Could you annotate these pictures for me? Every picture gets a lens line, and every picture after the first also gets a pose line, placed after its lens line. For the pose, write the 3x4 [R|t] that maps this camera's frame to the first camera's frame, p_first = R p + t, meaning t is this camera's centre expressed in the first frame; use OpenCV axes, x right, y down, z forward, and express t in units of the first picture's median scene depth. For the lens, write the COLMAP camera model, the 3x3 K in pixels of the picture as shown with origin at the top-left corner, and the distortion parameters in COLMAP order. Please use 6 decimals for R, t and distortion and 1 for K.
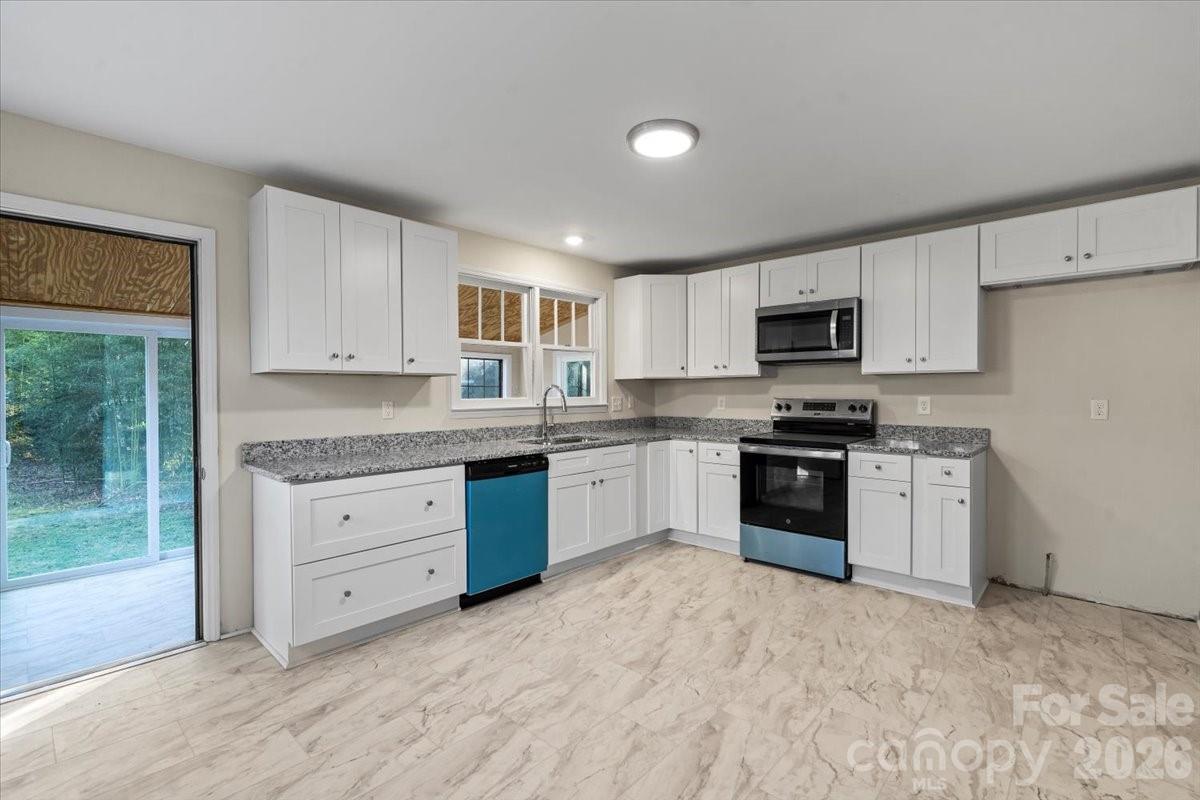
lens RADIAL K [[545.1, 0, 605.1], [0, 545.1, 398.5], [0, 0, 1]] dist [-0.003345, -0.000167]
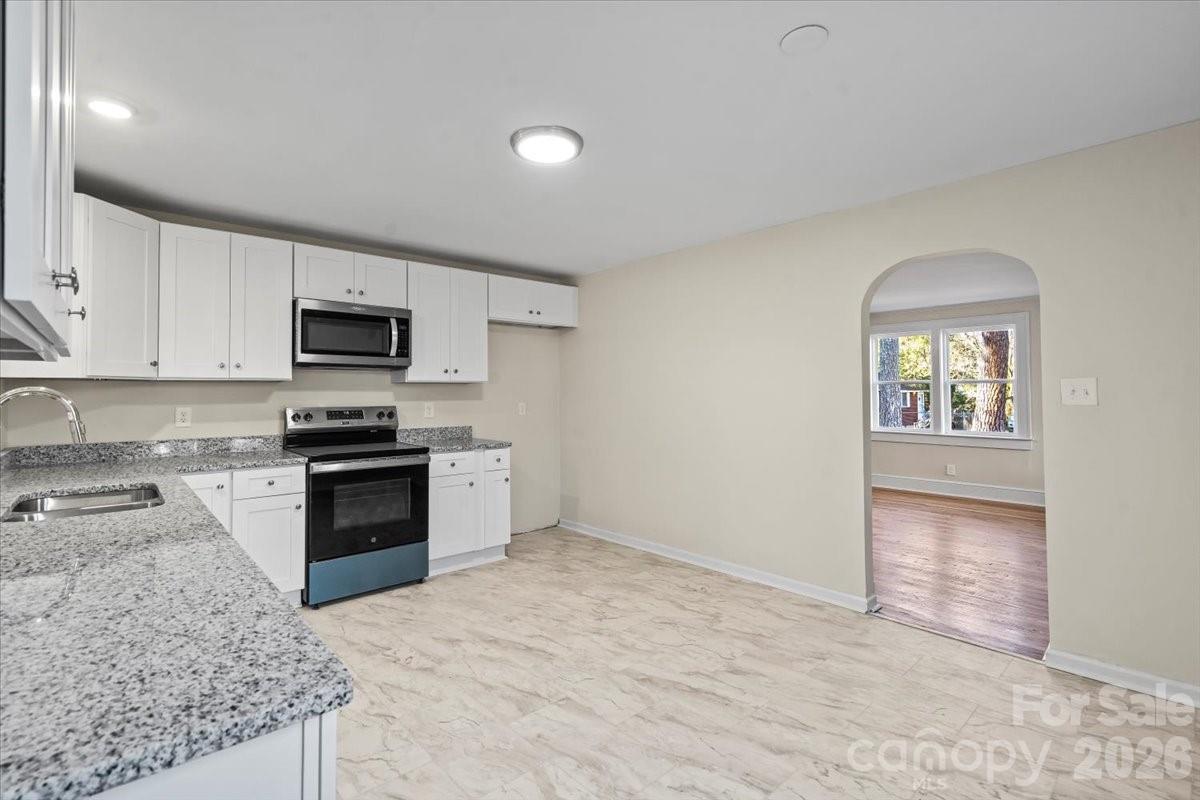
lens RADIAL K [[553.7, 0, 600.6], [0, 553.7, 377.8], [0, 0, 1]] dist [-0.002632, -0.000122]
pose [[0.093769, 0.033323, 0.995036, -0.596284], [0.020699, 0.999158, -0.035412, -0.006963], [-0.995379, 0.023917, 0.093001, 0.554993]]
